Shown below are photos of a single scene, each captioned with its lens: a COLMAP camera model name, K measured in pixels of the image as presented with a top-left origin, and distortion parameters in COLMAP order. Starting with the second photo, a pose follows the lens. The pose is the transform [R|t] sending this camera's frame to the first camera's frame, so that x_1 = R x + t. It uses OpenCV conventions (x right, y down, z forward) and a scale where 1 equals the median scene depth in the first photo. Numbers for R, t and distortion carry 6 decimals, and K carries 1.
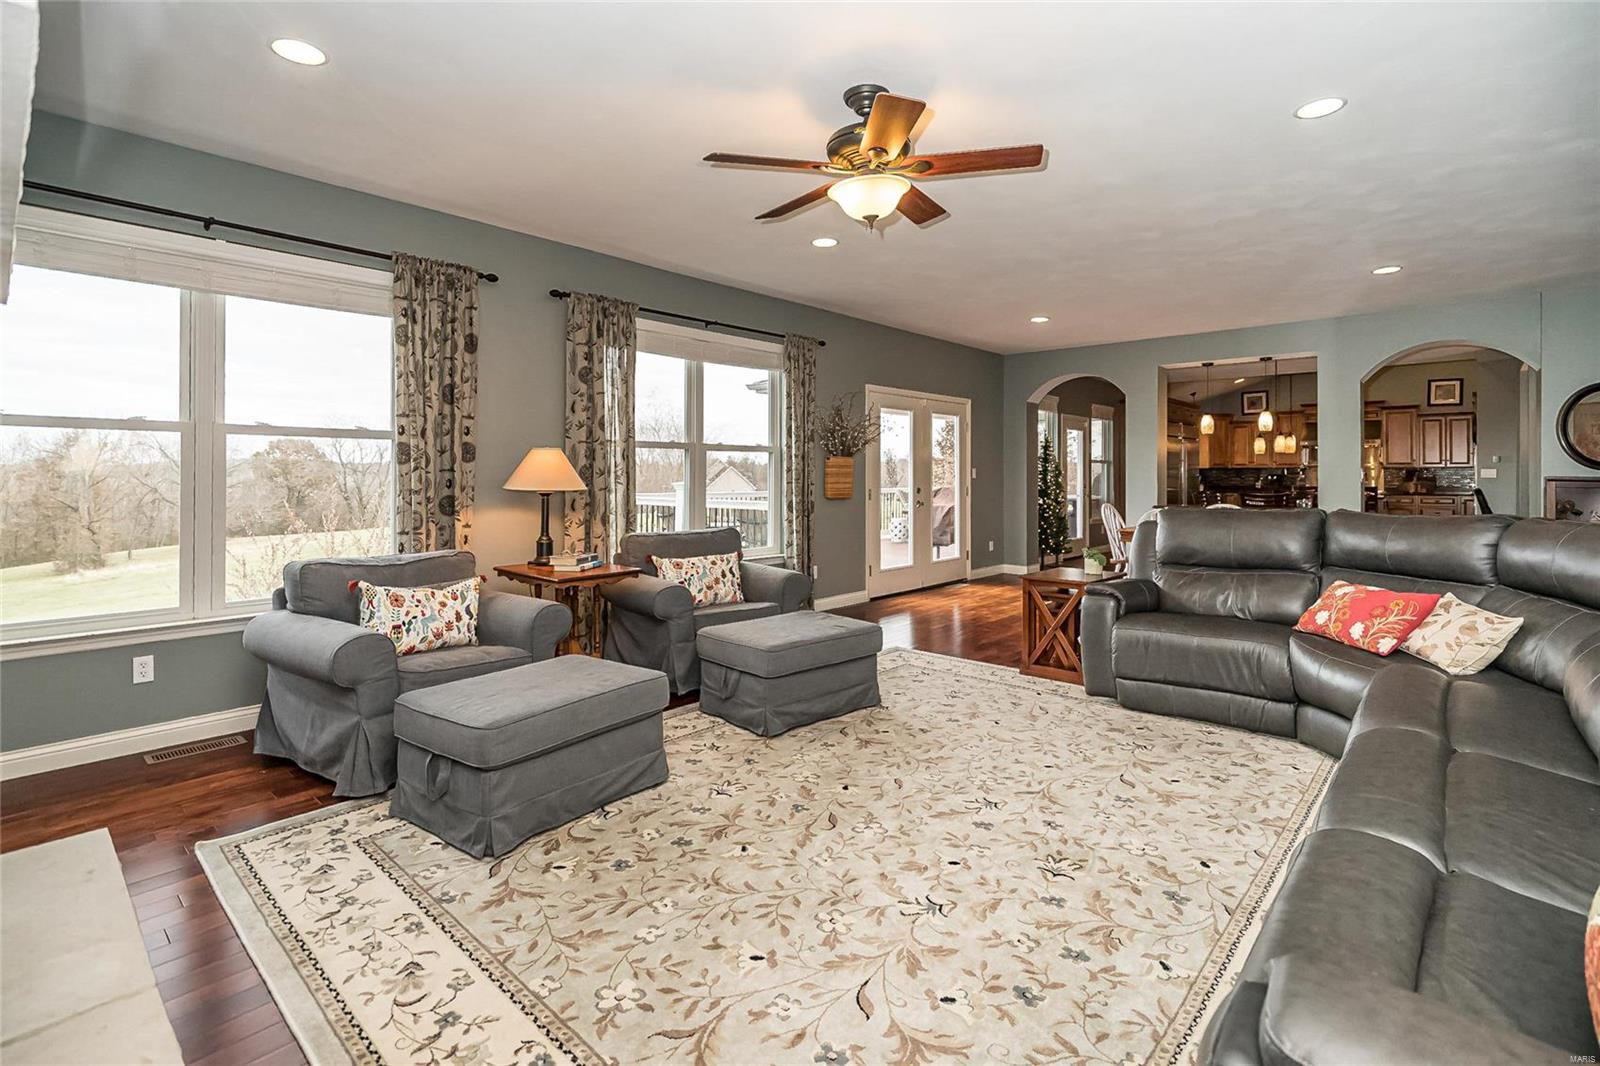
lens RADIAL K [[744.7, 0, 804.2], [0, 744.7, 474.6], [0, 0, 1]] dist [-0.002513, 0.000010]
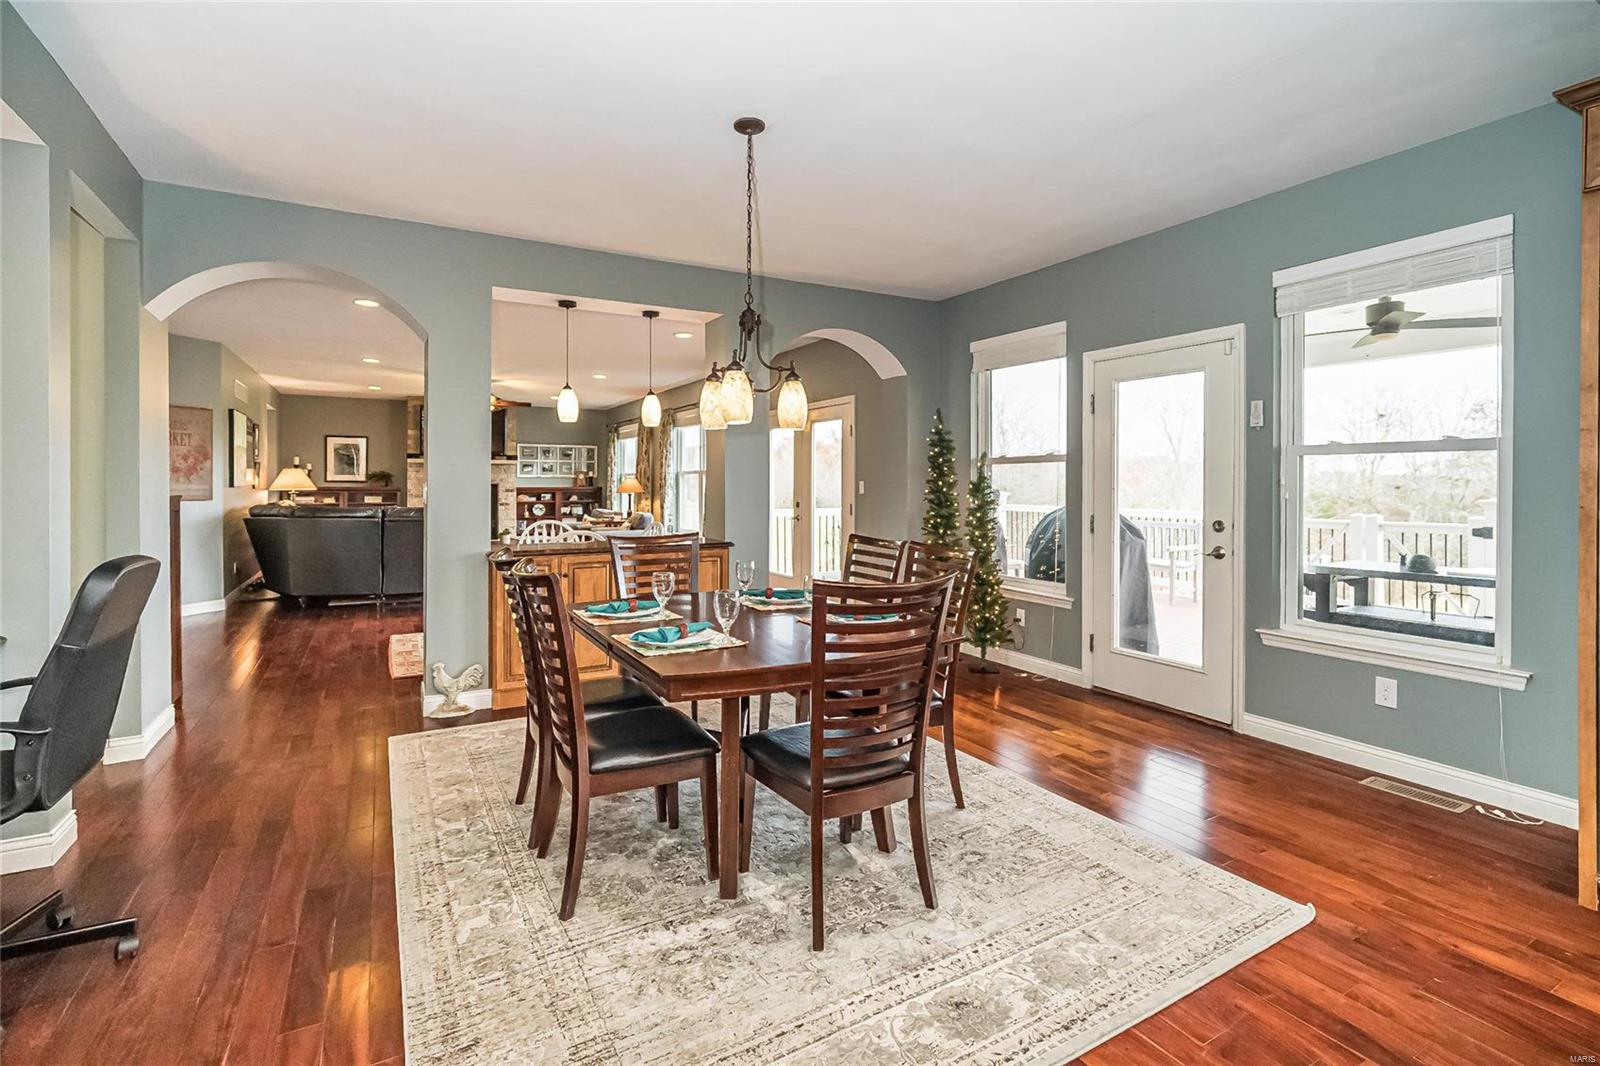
lens RADIAL K [[731.1, 0, 801.9], [0, 731.1, 488.5], [0, 0, 1]] dist [-0.003108, -0.000231]
pose [[-0.310972, 0.005493, -0.950403, 1.108579], [0.001292, 0.999985, 0.005357, -0.006016], [0.950418, 0.000438, -0.310975, 1.337928]]
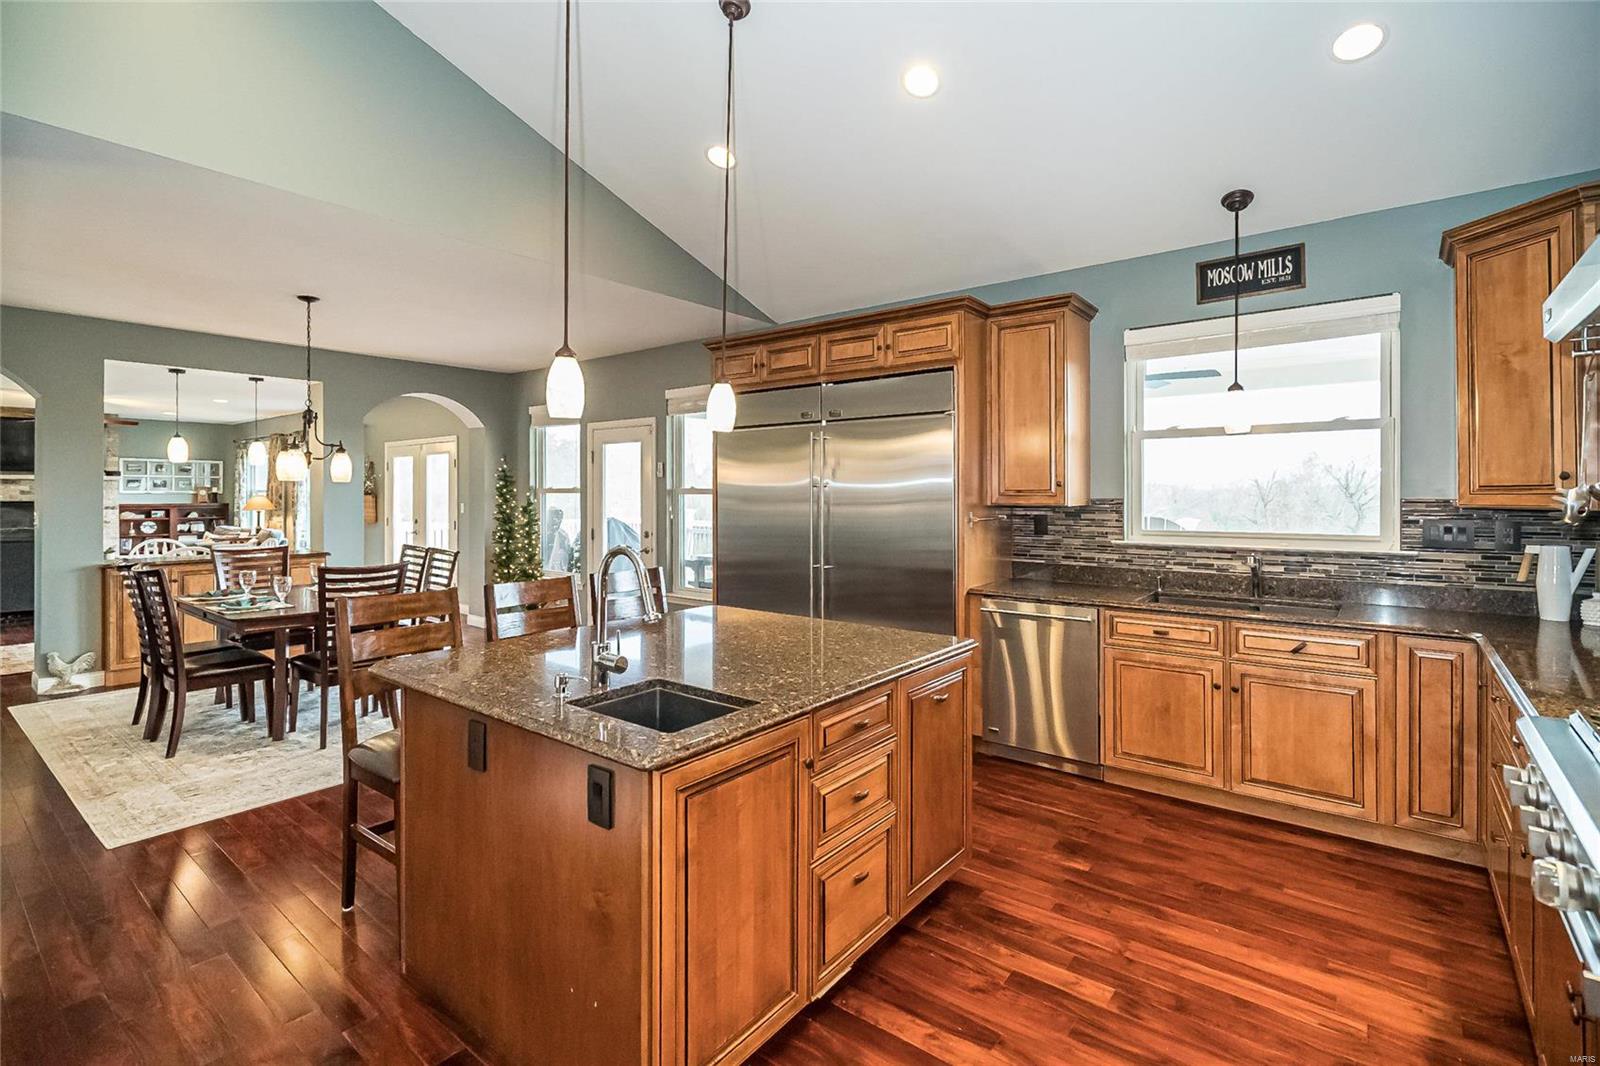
lens RADIAL K [[742.9, 0, 793.3], [0, 742.9, 497.3], [0, 0, 1]] dist [-0.001409, -0.000059]
pose [[0.054560, 0.006059, -0.998492, 1.413877], [0.000367, 0.999981, 0.006088, -0.025151], [0.998510, -0.000698, 0.054556, 1.573369]]
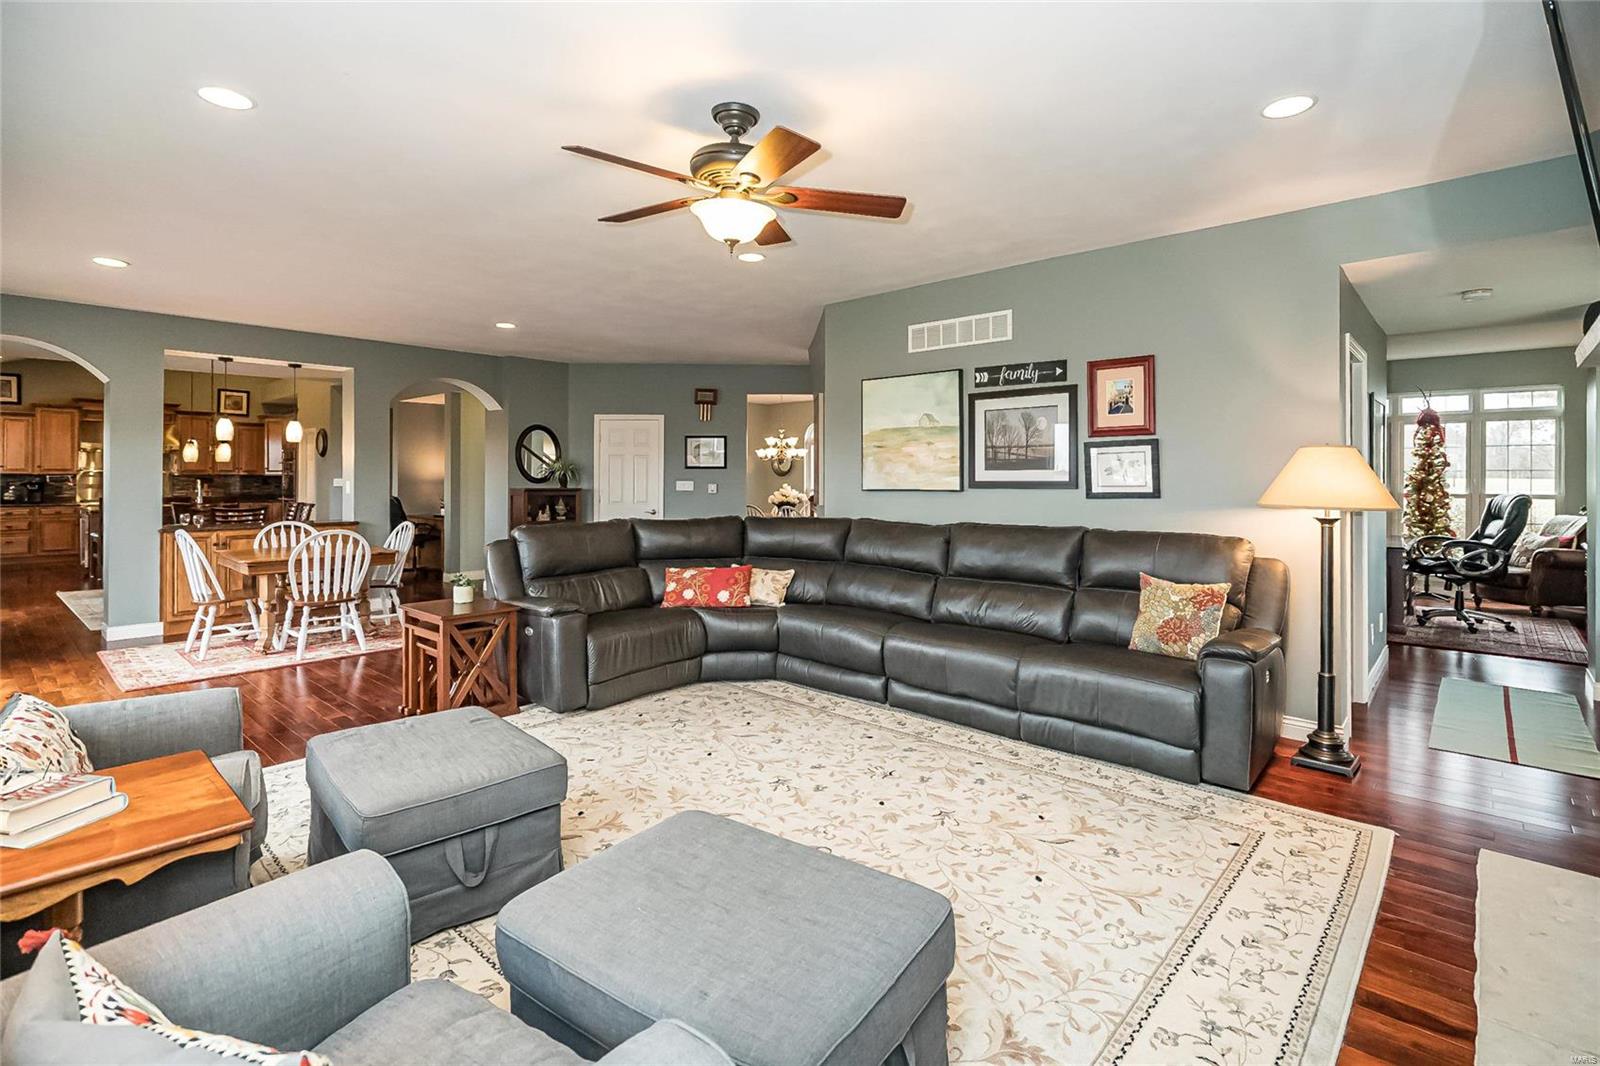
lens RADIAL K [[753.5, 0, 817.8], [0, 753.5, 473.6], [0, 0, 1]] dist [-0.002524, -0.000315]
pose [[-0.012766, 0.005354, 0.999904, -0.332921], [-0.002343, 0.999983, -0.005384, -0.014059], [-0.999916, -0.002412, -0.012753, 0.336742]]
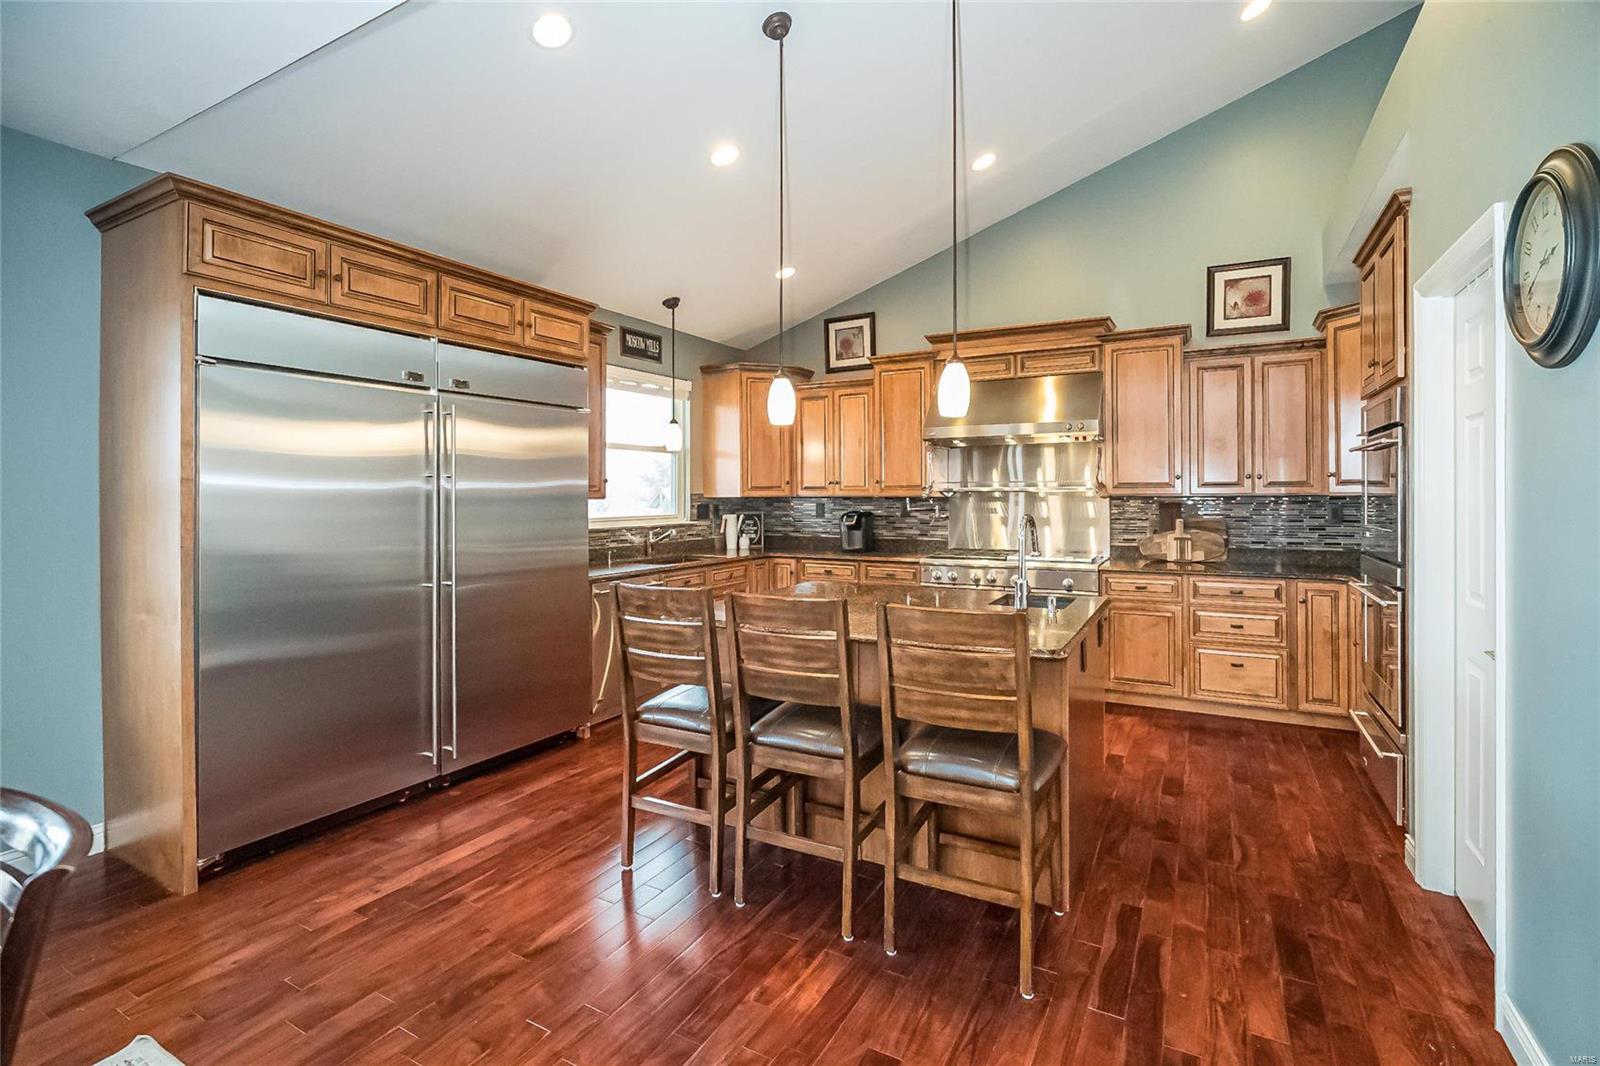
lens RADIAL K [[742.9, 0, 793.3], [0, 742.9, 497.3], [0, 0, 1]] dist [-0.001409, -0.000059]
pose [[0.975425, -0.005600, 0.220261, 0.935837], [0.005433, 0.999984, 0.001365, -0.017731], [-0.220265, -0.000135, 0.975440, 1.154733]]
